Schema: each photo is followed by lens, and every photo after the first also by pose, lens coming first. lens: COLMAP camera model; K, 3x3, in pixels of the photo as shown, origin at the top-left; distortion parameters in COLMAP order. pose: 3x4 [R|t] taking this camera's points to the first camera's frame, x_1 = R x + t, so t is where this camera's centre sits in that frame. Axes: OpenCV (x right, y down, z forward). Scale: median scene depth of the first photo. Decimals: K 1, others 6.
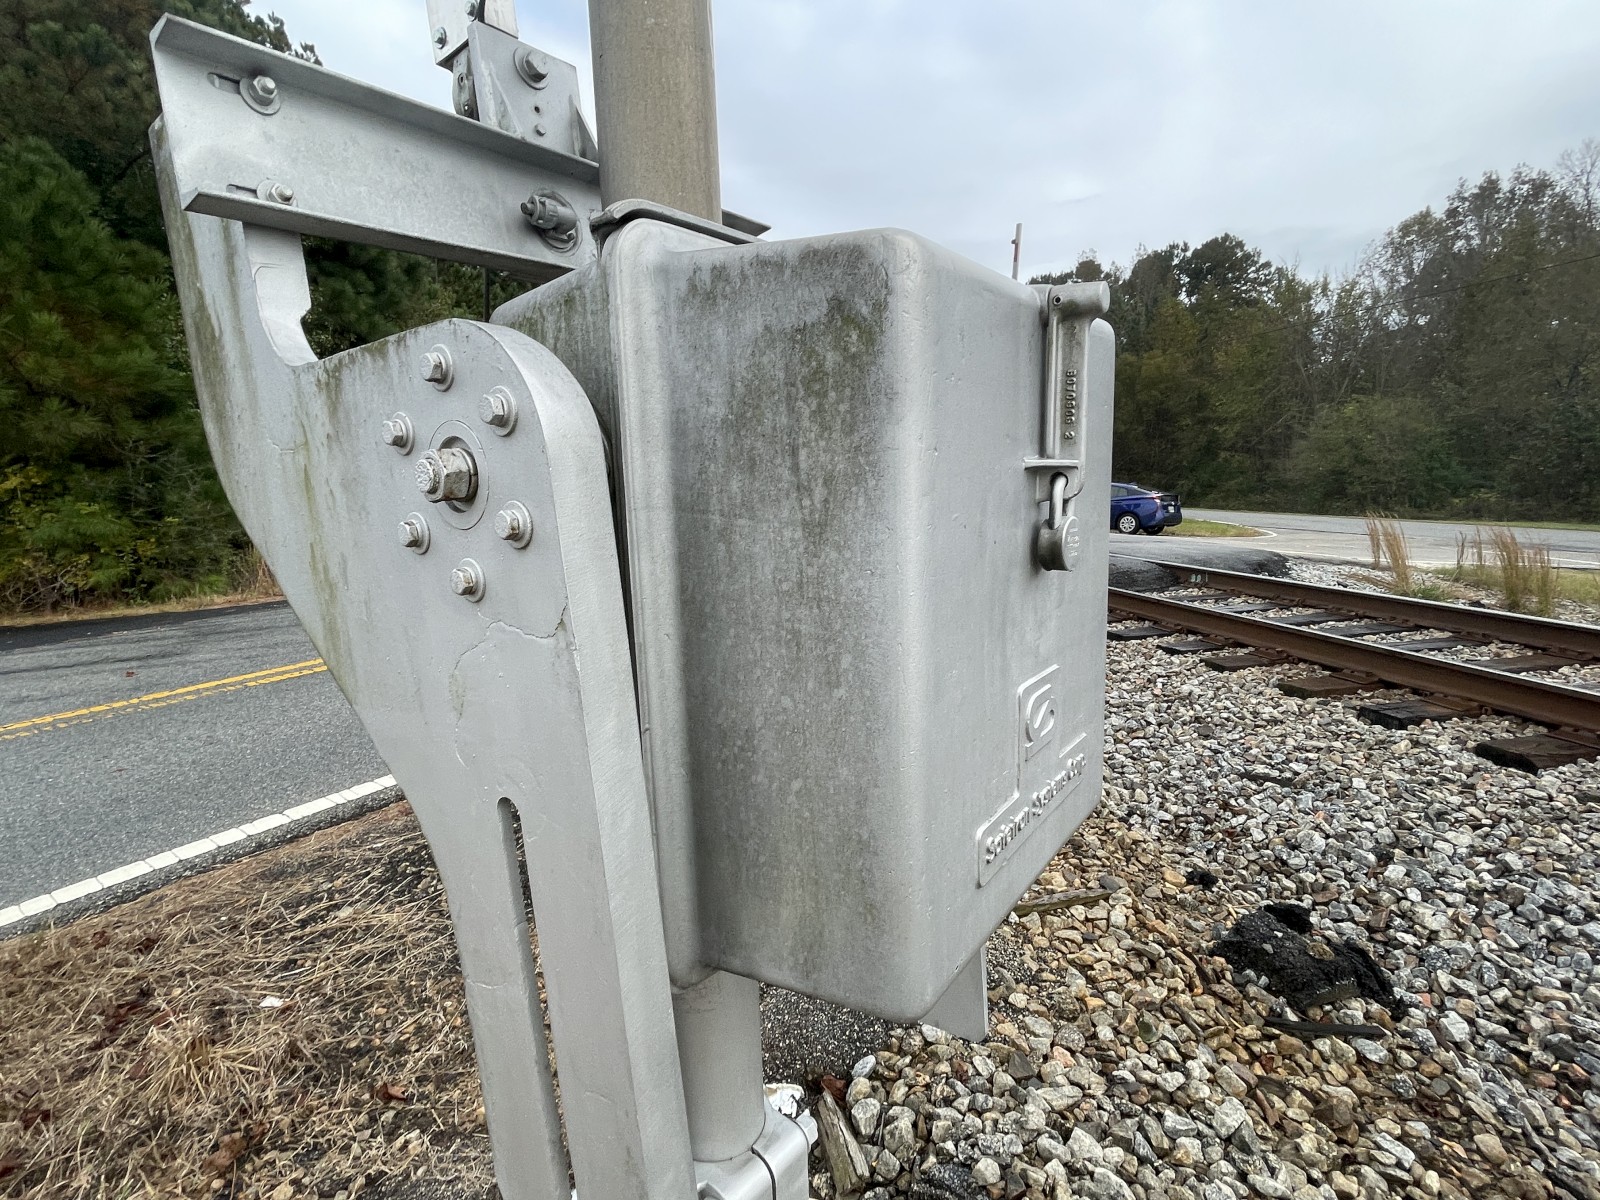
lens RADIAL K [[786.2, 0, 811.1], [0, 786.2, 590.8], [0, 0, 1]] dist [-0.012908, -0.000178]
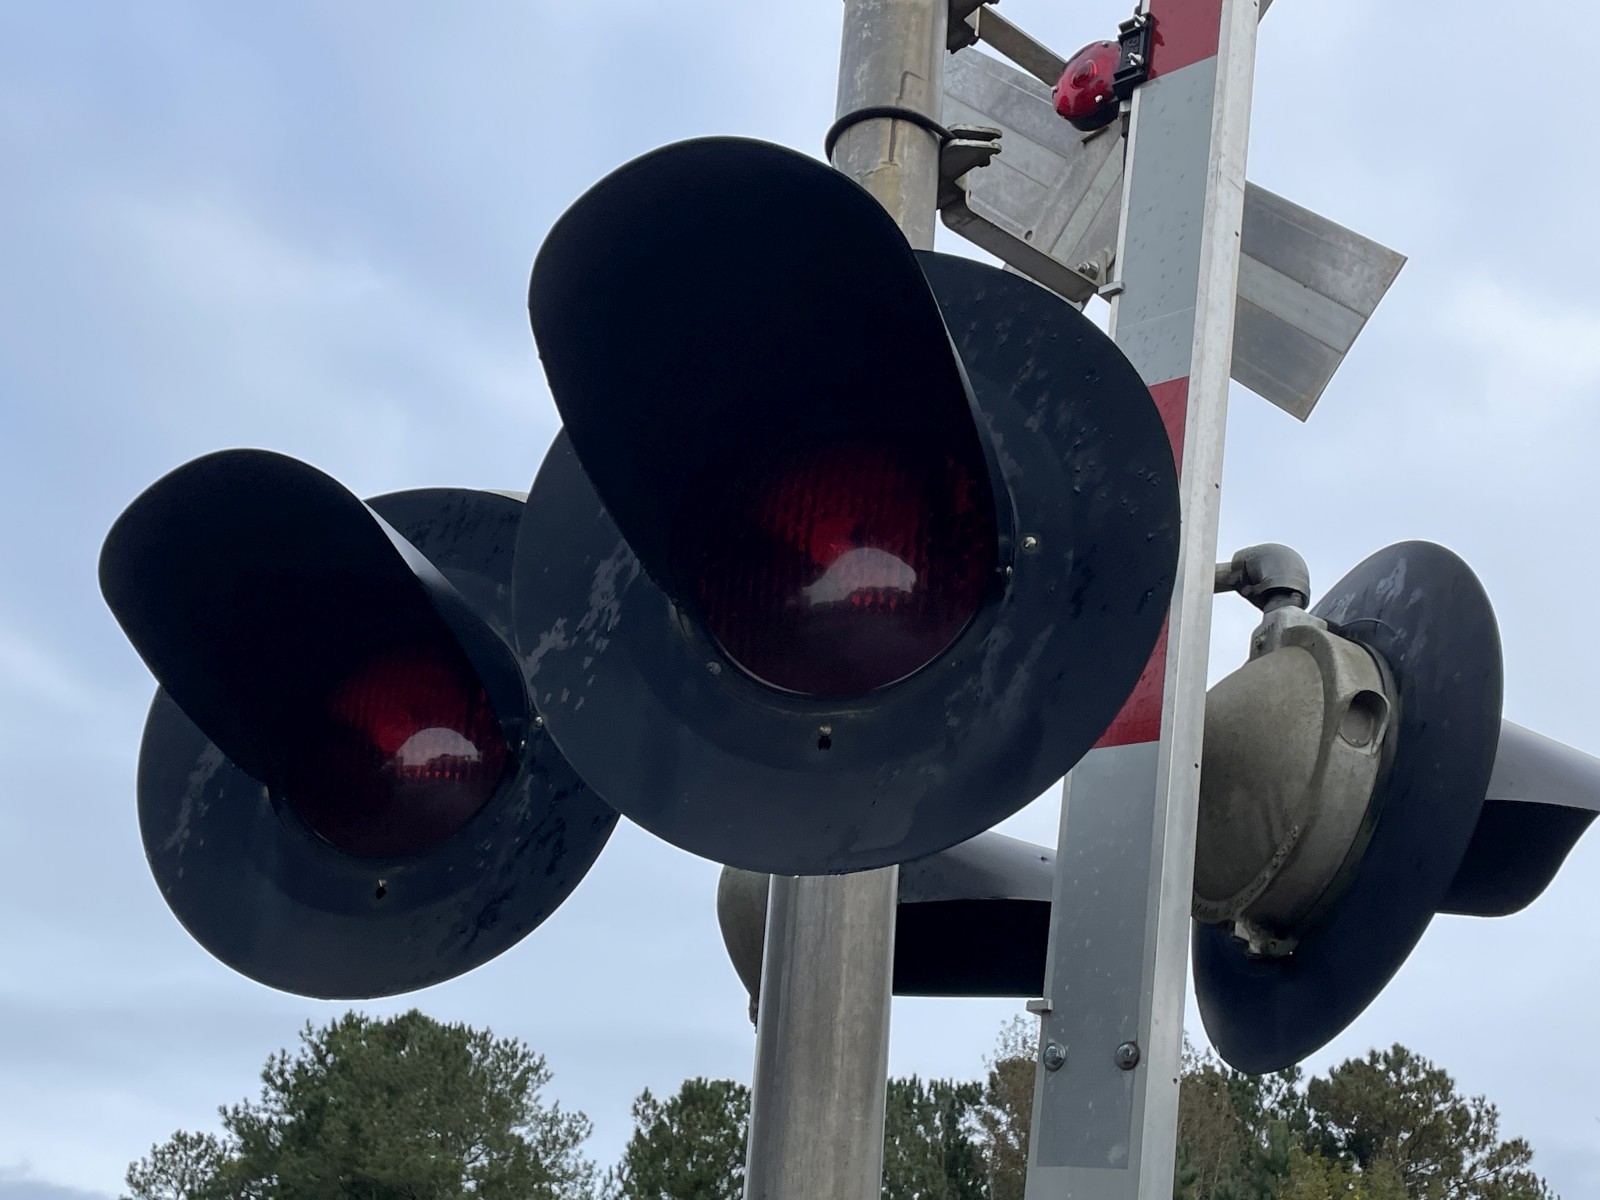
lens RADIAL K [[2182.5, 0, 788.6], [0, 2182.5, 601.4], [0, 0, 1]] dist [0.087460, 0.000000]
pose [[0.961291, 0.197901, 0.191713, 0.057816], [-0.052563, 0.814727, -0.577458, -0.049824], [-0.270473, 0.545028, 0.793592, 0.261965]]
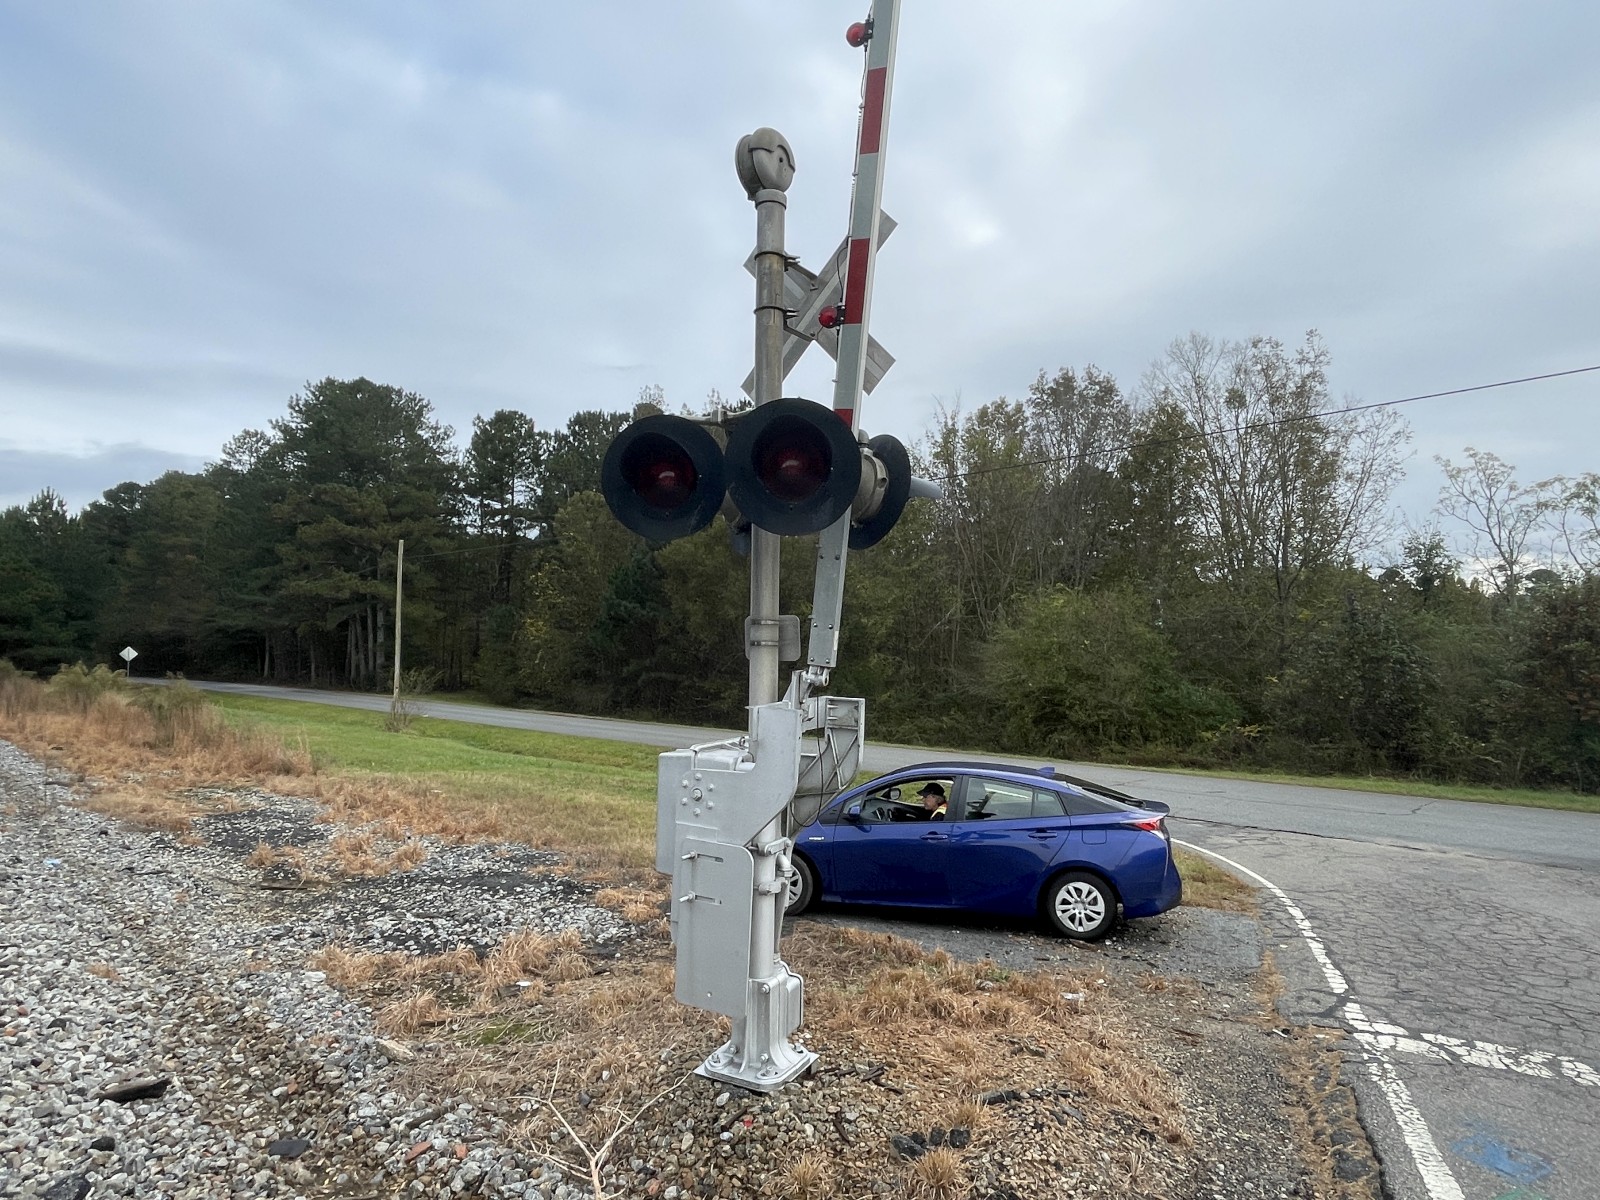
lens RADIAL K [[934.7, 0, 830.6], [0, 934.7, 602.2], [0, 0, 1]] dist [-0.008583, -0.001966]
pose [[0.848092, 0.056075, 0.526874, 0.035766], [0.055024, 0.979687, -0.192837, -0.046836], [-0.526985, 0.192534, 0.827779, 0.236034]]
